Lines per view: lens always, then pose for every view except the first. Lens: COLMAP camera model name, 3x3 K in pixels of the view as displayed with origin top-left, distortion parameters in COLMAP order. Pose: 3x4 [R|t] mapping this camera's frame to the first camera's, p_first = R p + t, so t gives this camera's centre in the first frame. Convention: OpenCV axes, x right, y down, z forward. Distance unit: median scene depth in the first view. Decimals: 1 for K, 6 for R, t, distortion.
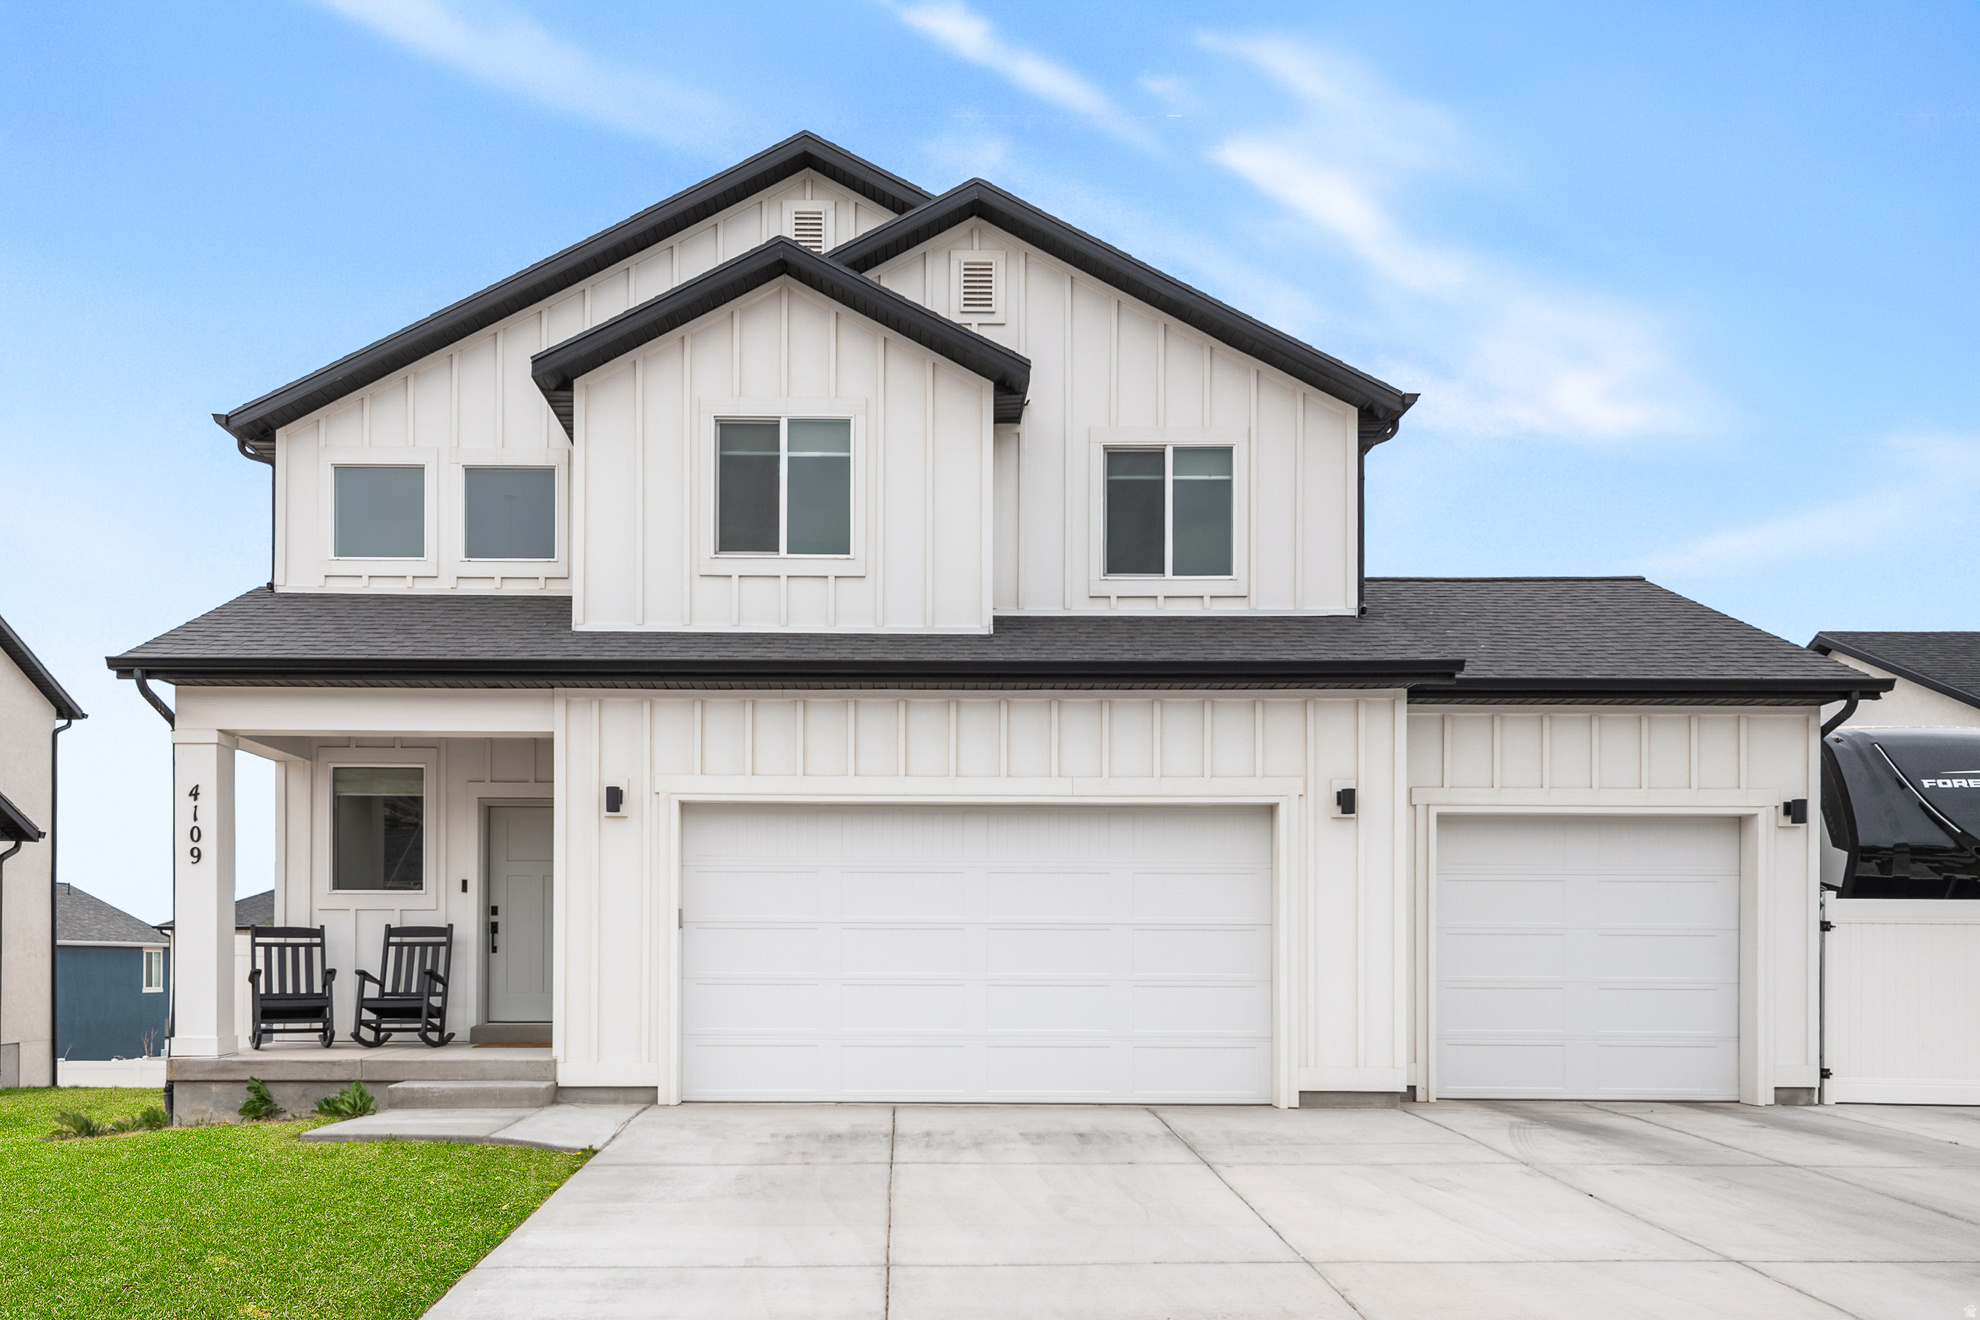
lens RADIAL K [[1426.9, 0, 891.2], [0, 1426.9, 946.0], [0, 0, 1]] dist [0.015105, 0.002766]
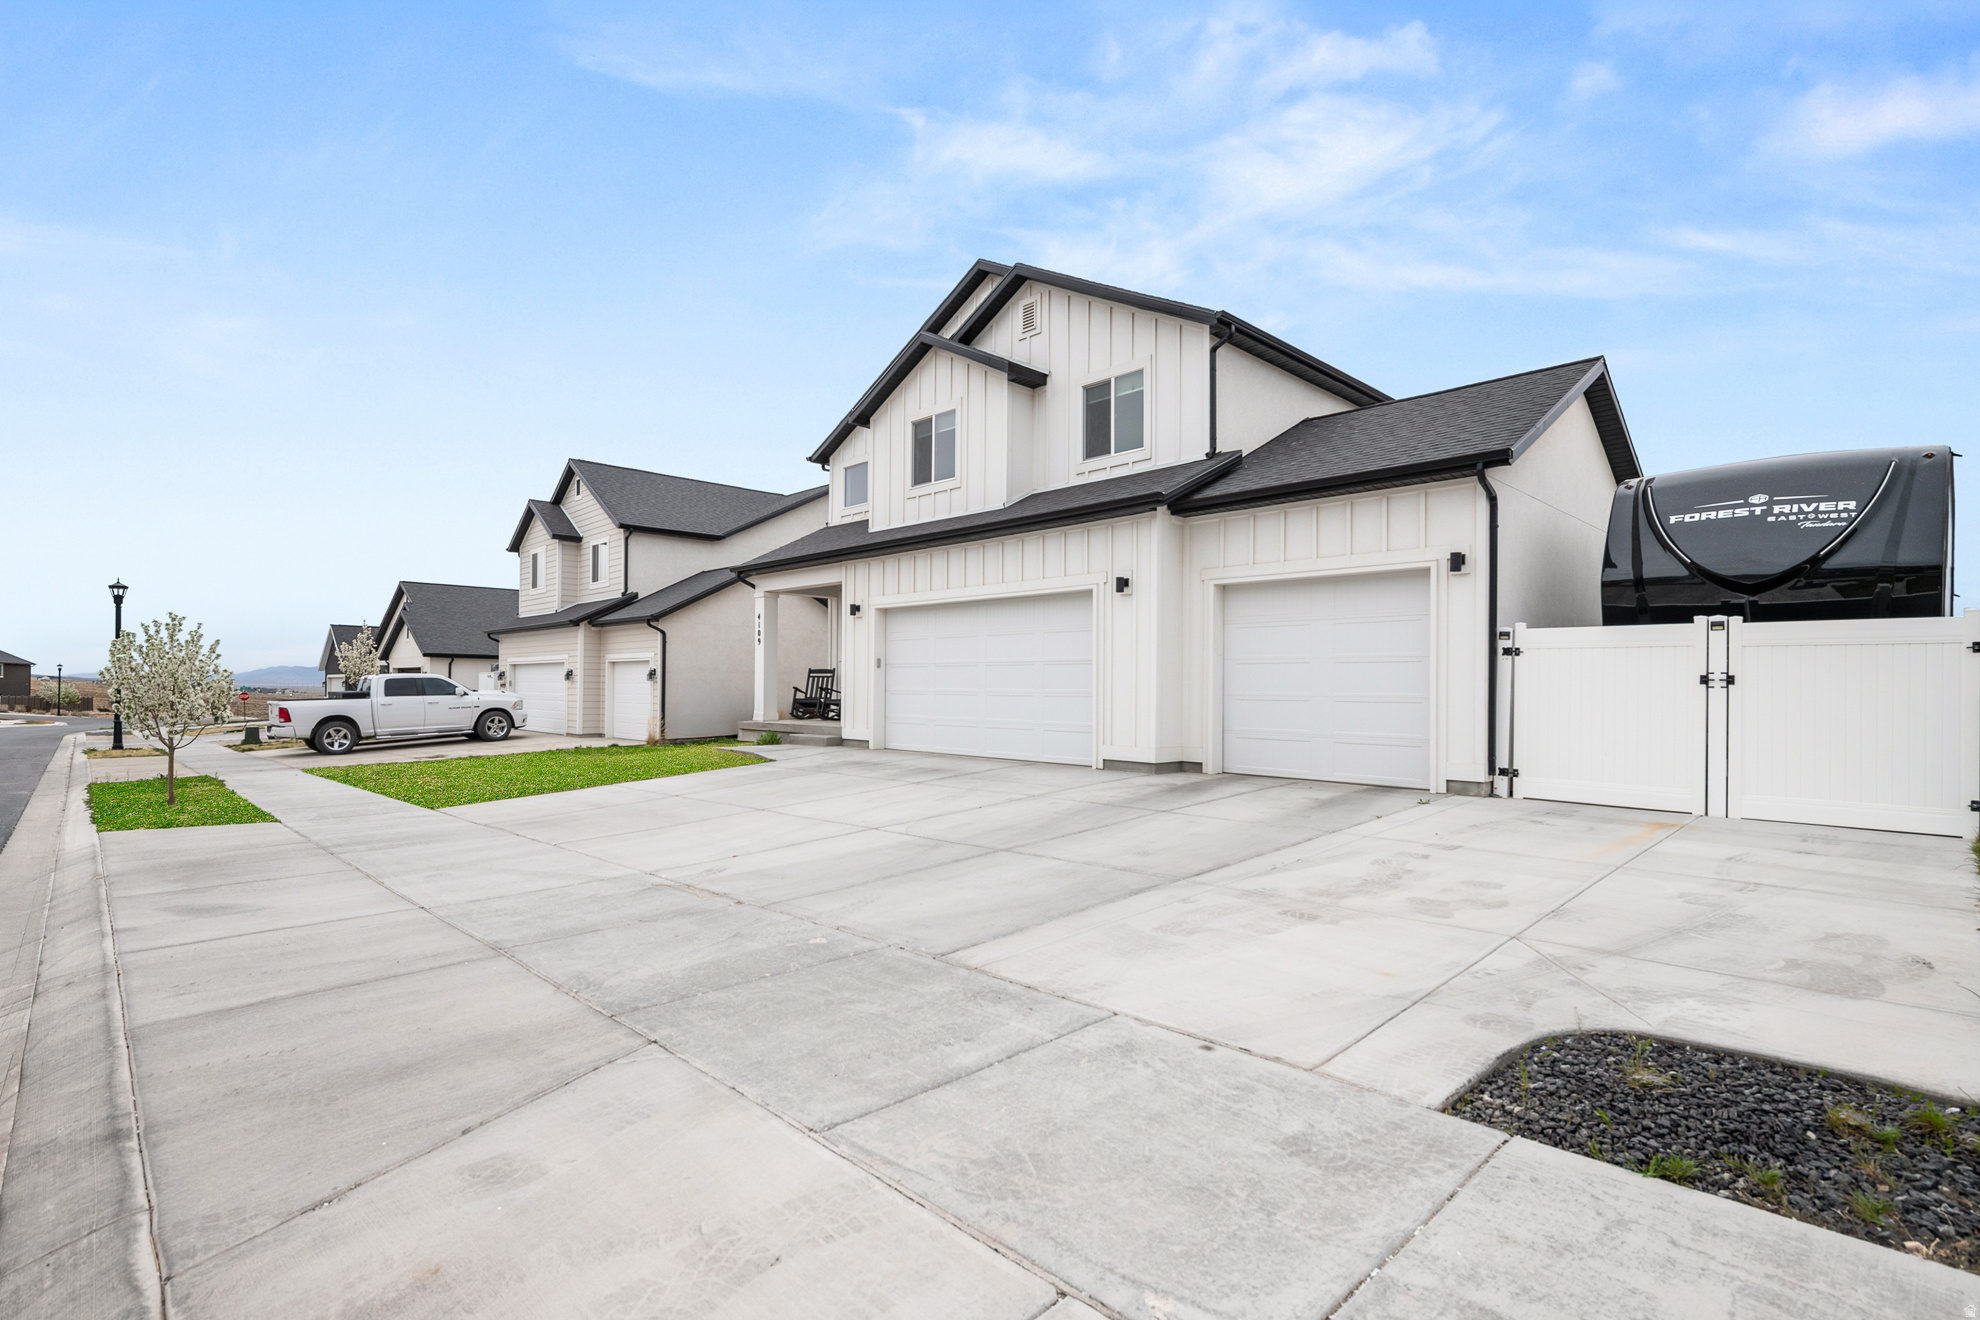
lens RADIAL K [[933.9, 0, 997.5], [0, 933.9, 680.3], [0, 0, 1]] dist [-0.001615, -0.000005]
pose [[0.697208, -0.004656, -0.716854, 0.927617], [0.004522, 0.999988, -0.002097, 0.010155], [0.716855, -0.001779, 0.697220, 0.137876]]
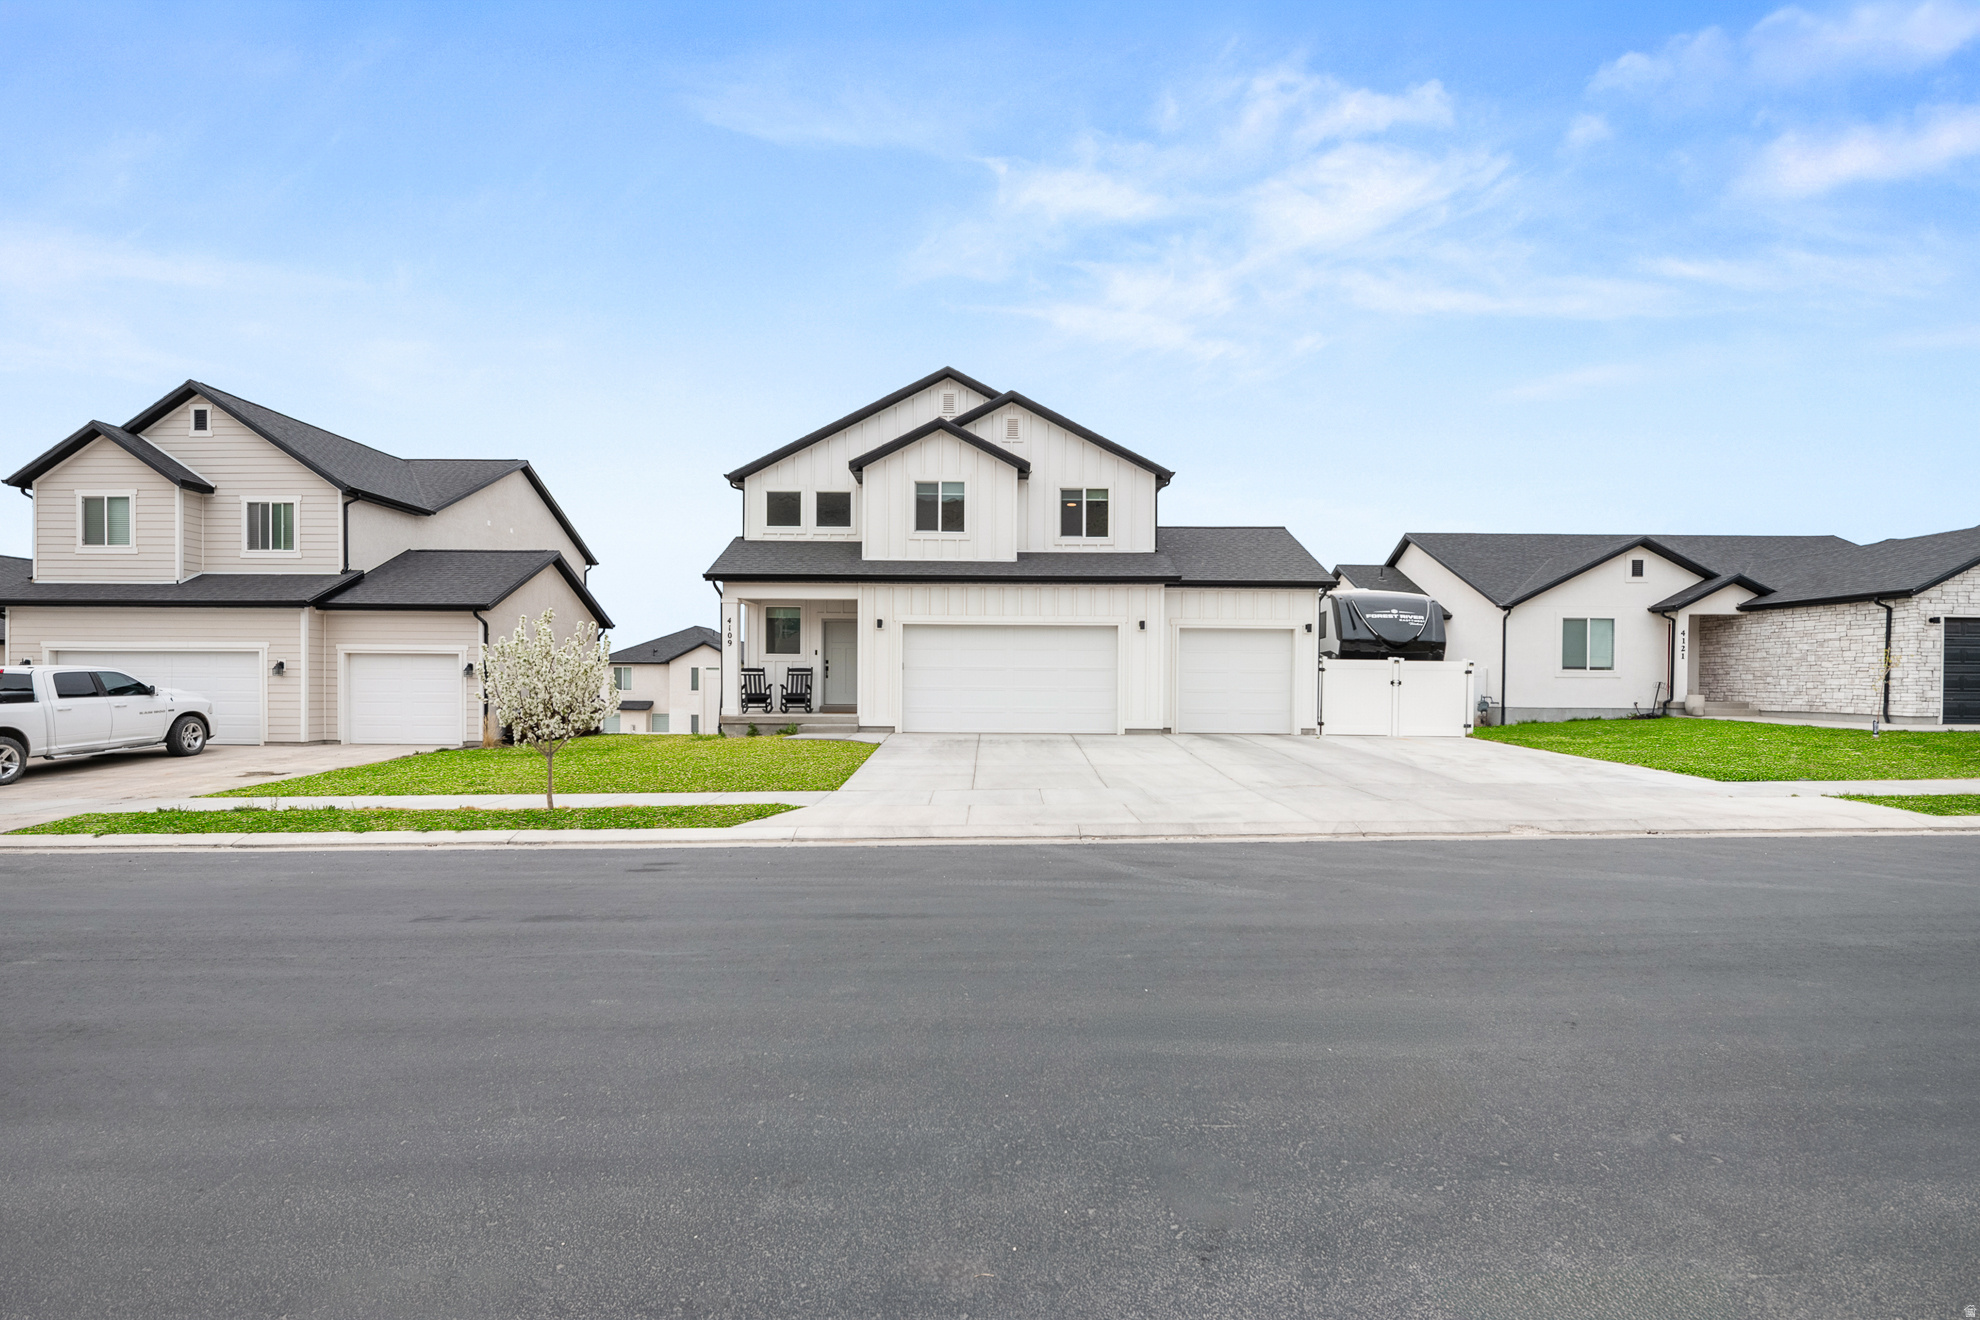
lens RADIAL K [[933.9, 0, 997.5], [0, 933.9, 680.3], [0, 0, 1]] dist [-0.001615, -0.000005]
pose [[0.999944, 0.002581, 0.010264, 0.016476], [-0.002672, 0.999957, 0.008910, -0.007791], [-0.010241, -0.008937, 0.999908, -0.769030]]
